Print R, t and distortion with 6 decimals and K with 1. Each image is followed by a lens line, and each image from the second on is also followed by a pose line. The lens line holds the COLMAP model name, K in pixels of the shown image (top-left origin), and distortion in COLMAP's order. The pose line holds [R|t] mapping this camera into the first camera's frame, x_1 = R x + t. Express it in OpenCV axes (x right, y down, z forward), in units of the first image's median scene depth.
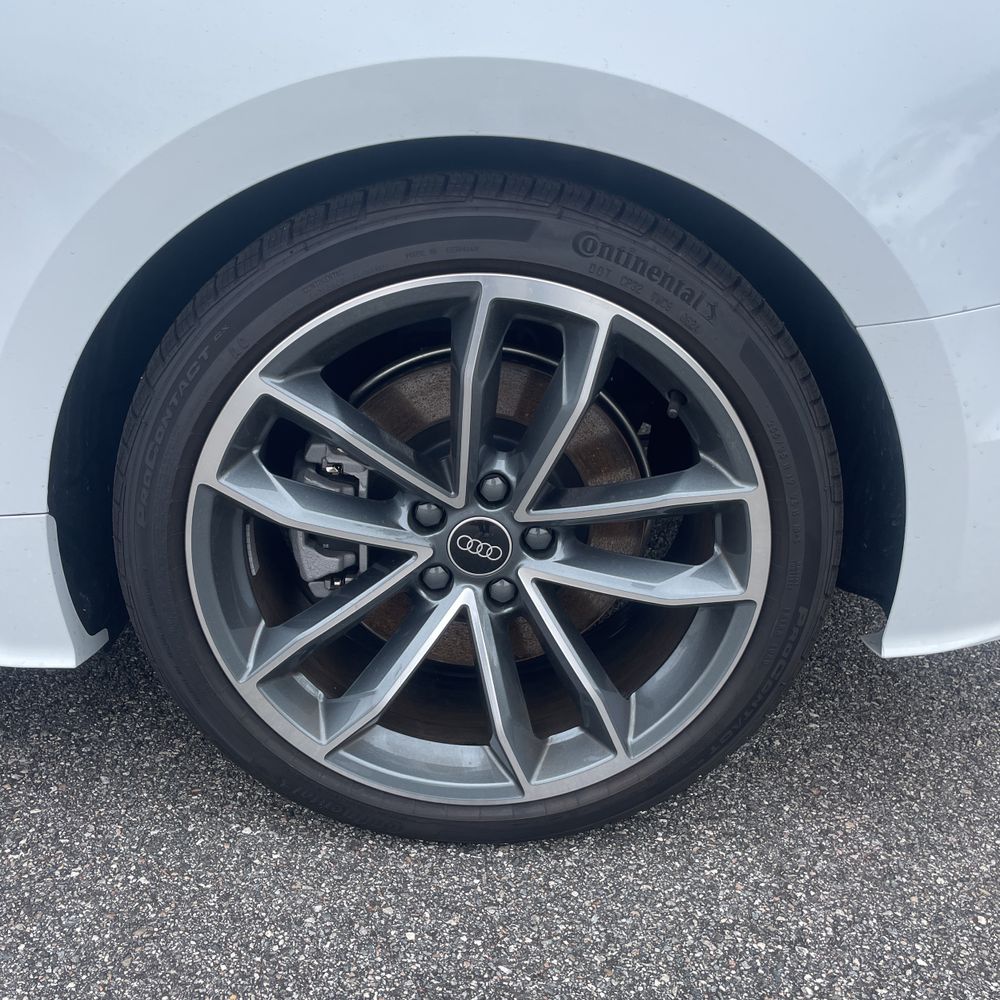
lens RADIAL K [[1011.6, 0, 497.0], [0, 1011.6, 491.6], [0, 0, 1]] dist [0.020564, 0.000000]
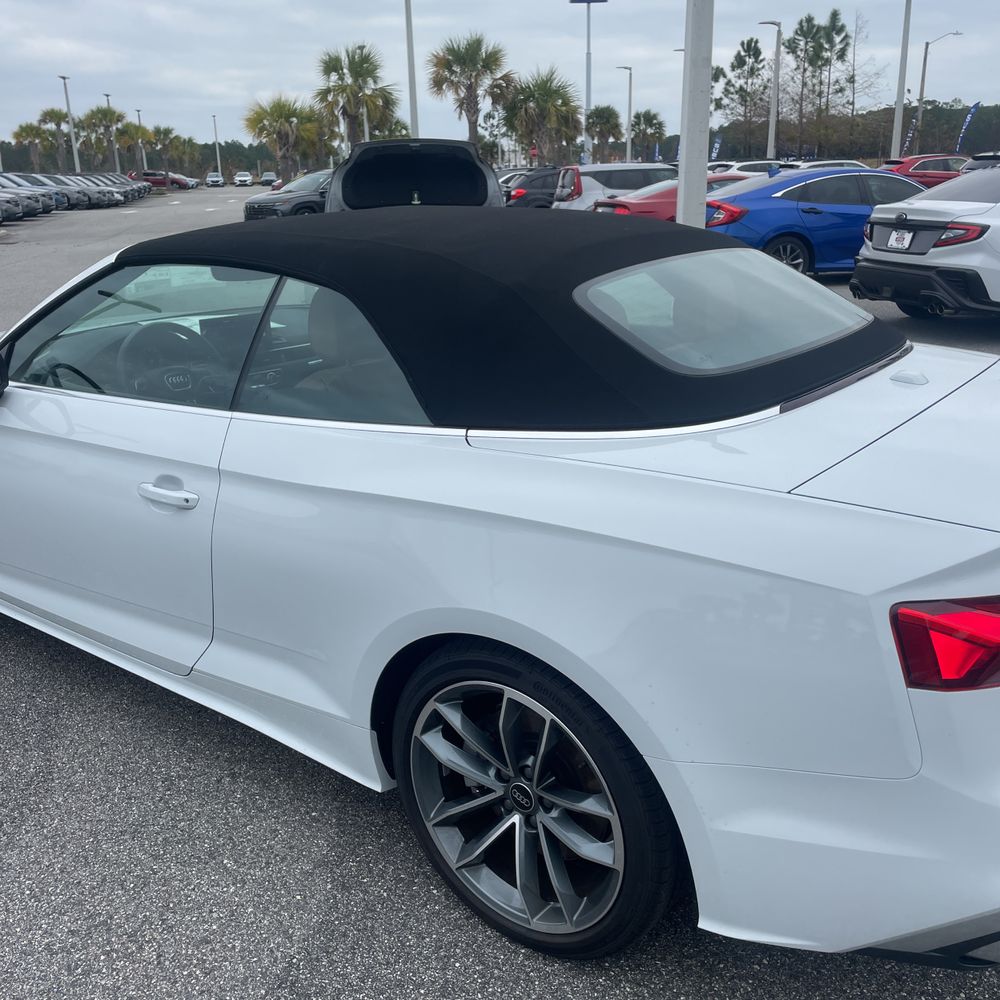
lens RADIAL K [[1011.6, 0, 501.8], [0, 1011.6, 501.1], [0, 0, 1]] dist [0.020564, 0.000000]
pose [[0.780978, 0.138478, -0.609013, 1.155713], [-0.178996, 0.983832, -0.005834, -0.535305], [0.598359, 0.113567, 0.793139, -0.771584]]
